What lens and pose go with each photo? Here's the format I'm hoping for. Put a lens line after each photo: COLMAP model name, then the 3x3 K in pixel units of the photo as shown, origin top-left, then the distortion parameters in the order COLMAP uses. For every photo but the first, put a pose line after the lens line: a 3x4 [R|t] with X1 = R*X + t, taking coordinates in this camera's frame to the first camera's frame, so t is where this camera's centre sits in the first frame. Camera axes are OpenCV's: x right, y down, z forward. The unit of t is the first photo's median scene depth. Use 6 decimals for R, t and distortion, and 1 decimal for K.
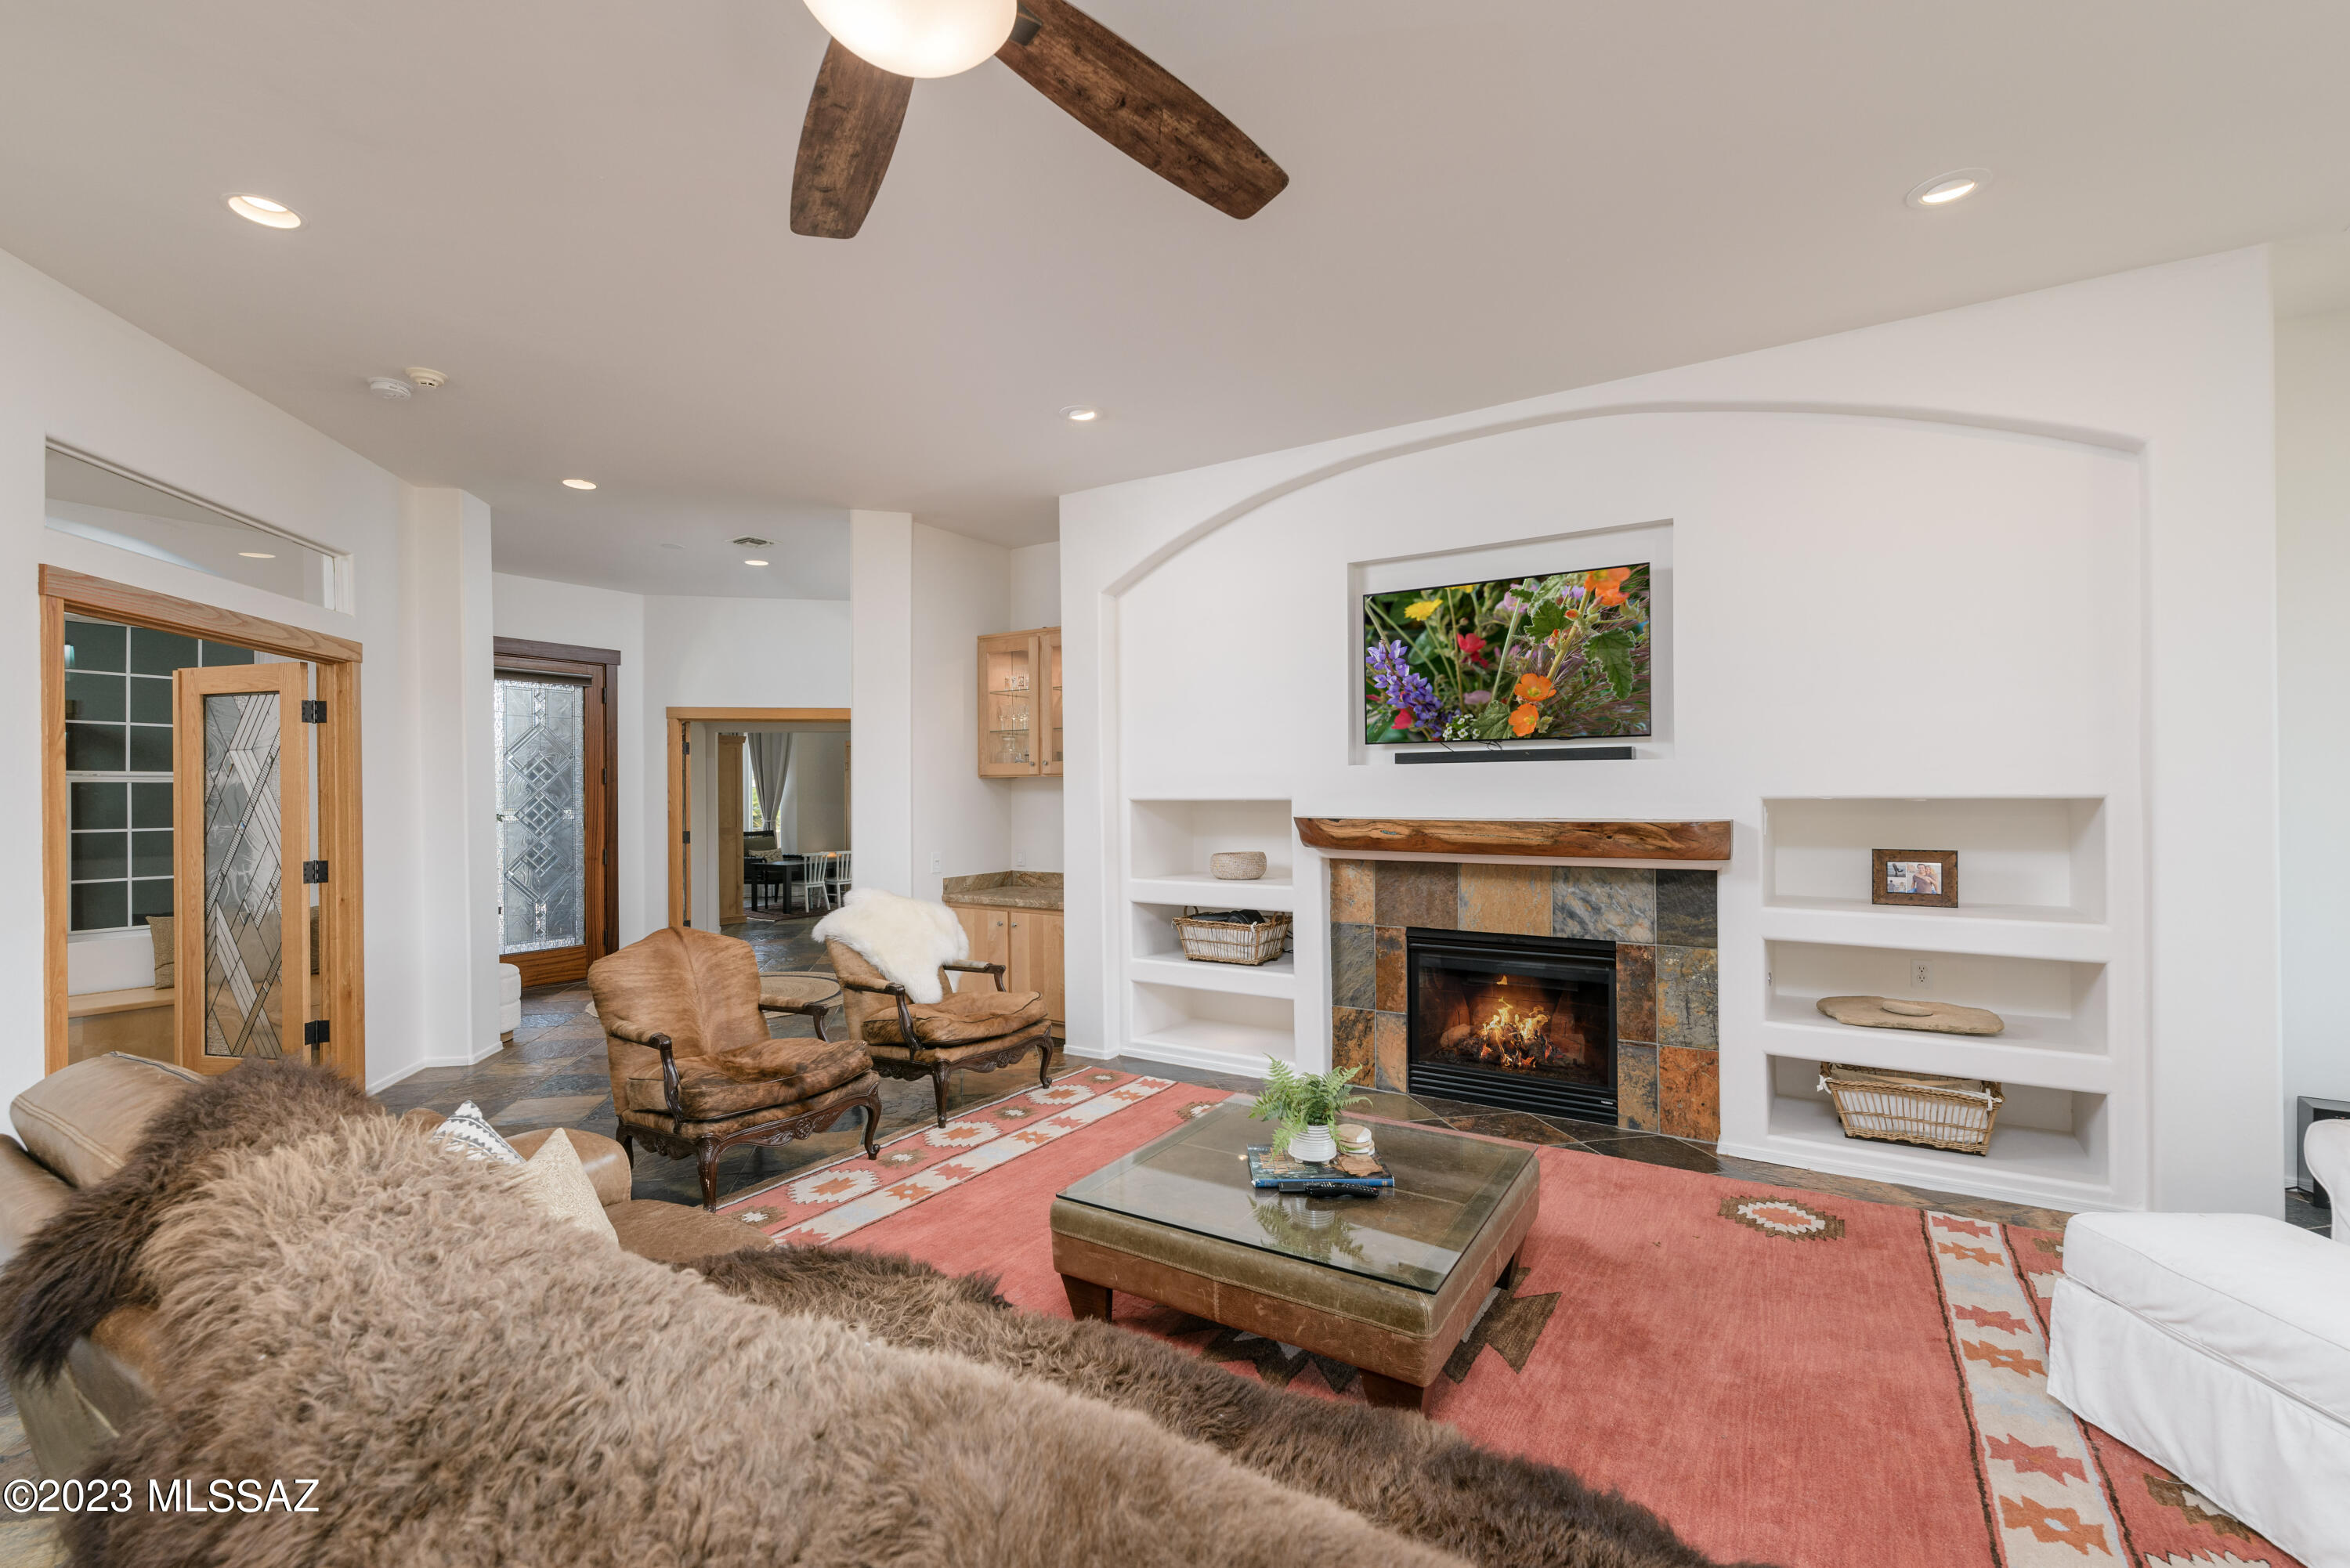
lens RADIAL K [[1007.2, 0, 1166.9], [0, 1007.2, 789.9], [0, 0, 1]] dist [0.001898, -0.001080]
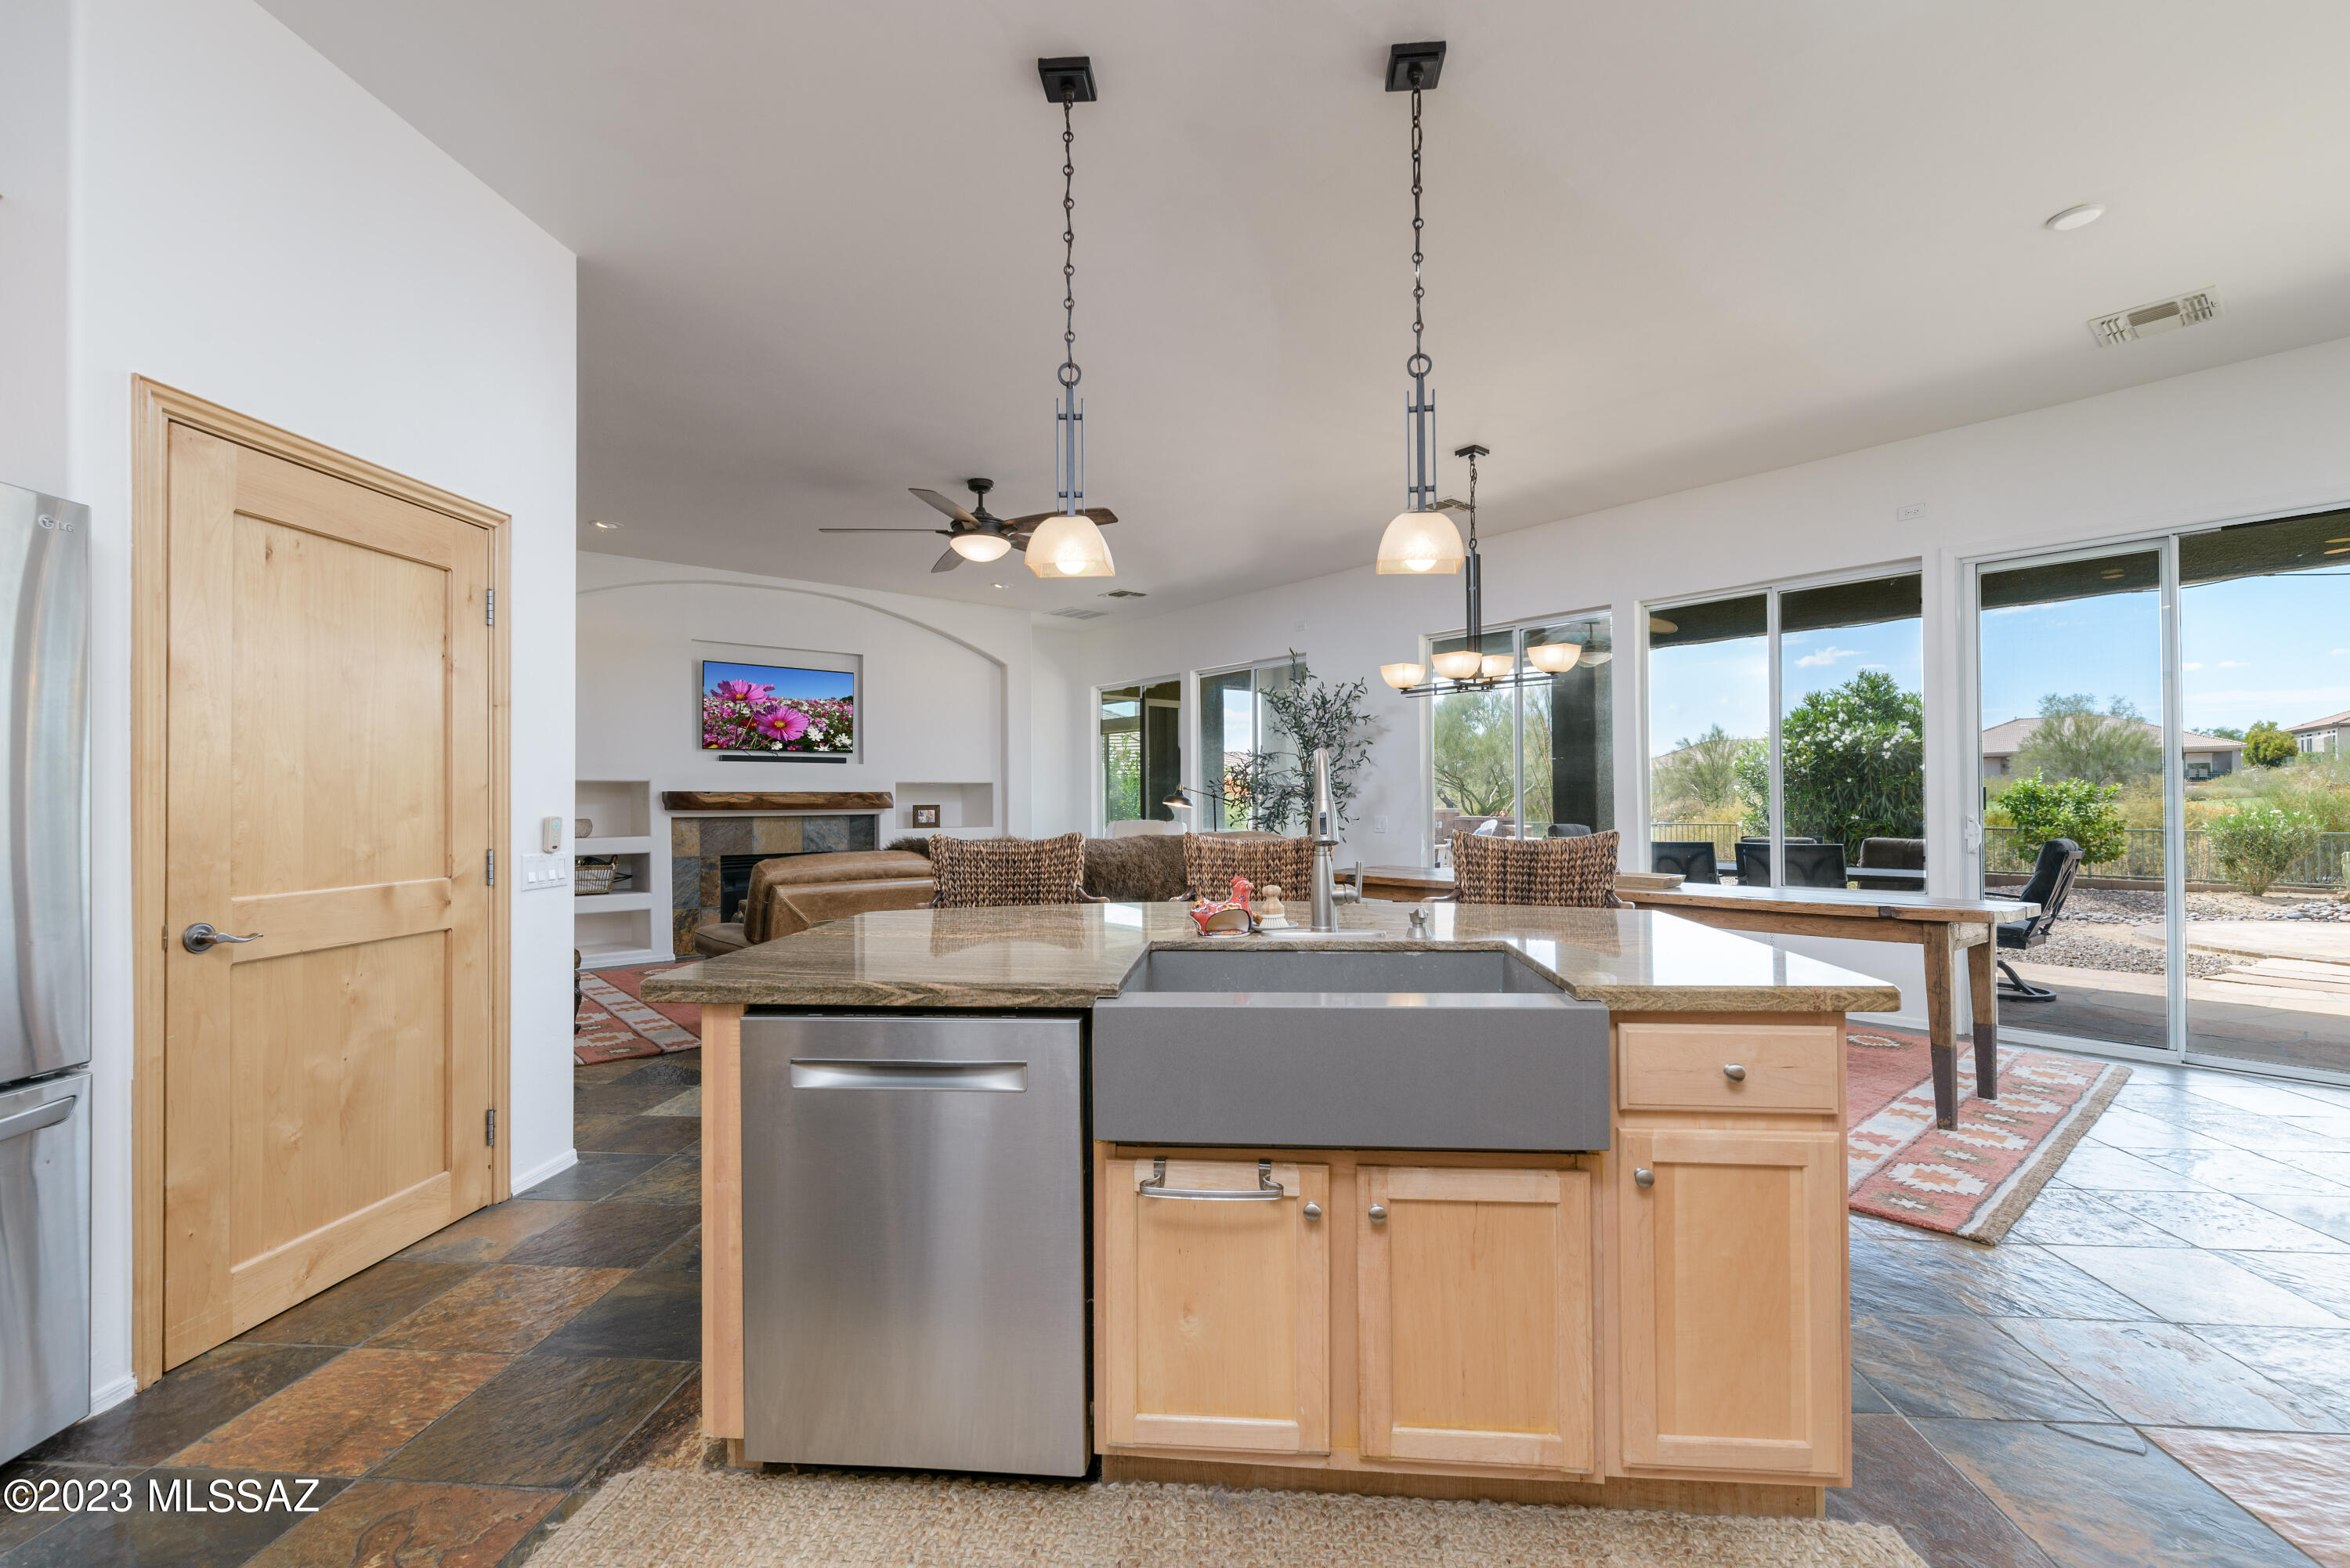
lens RADIAL K [[1007.2, 0, 1185.4], [0, 1007.2, 787.8], [0, 0, 1]] dist [0.001898, -0.001080]
pose [[0.287770, 0.015207, 0.957579, -1.248742], [0.000595, 0.999871, -0.016058, 0.050048], [-0.957699, 0.005191, 0.287724, -0.269415]]
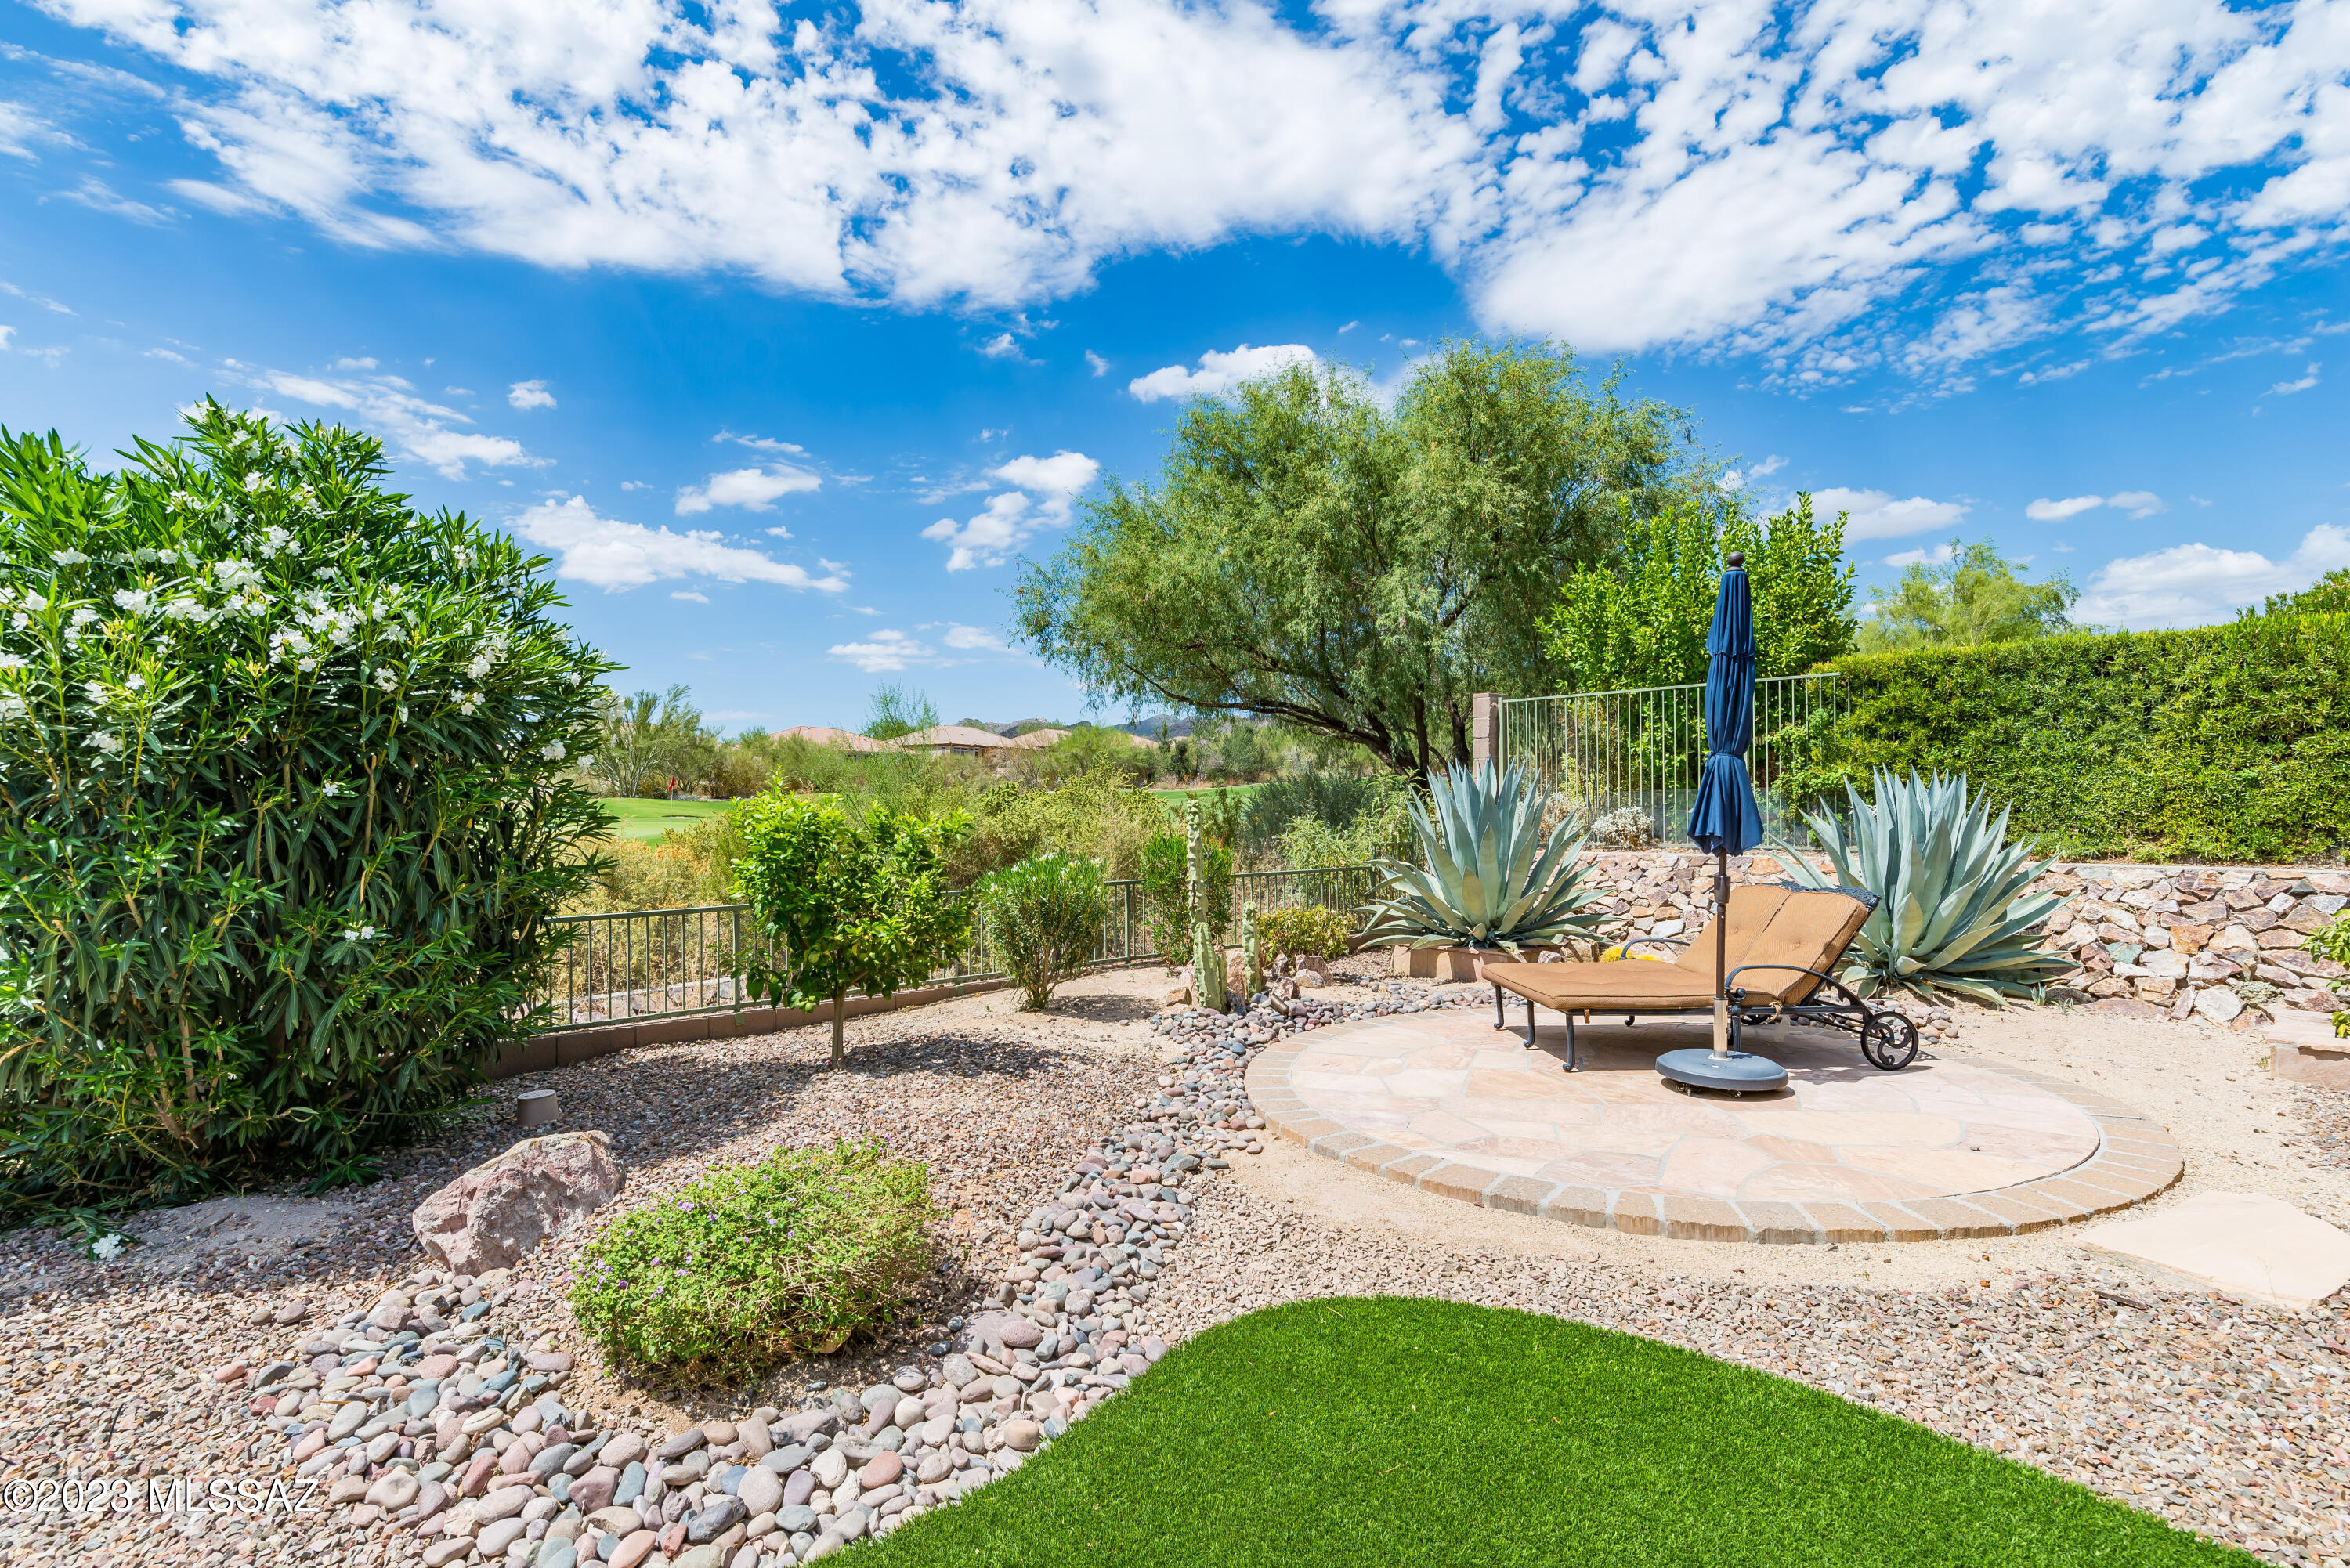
lens RADIAL K [[1106.9, 0, 1176.6], [0, 1106.9, 796.3], [0, 0, 1]] dist [-0.002259, -0.000857]
pose [[-0.967118, 0.014801, 0.253895, 1.442419], [0.011680, 0.999837, -0.013794, 0.000718], [-0.254058, -0.010375, -0.967133, -0.668519]]
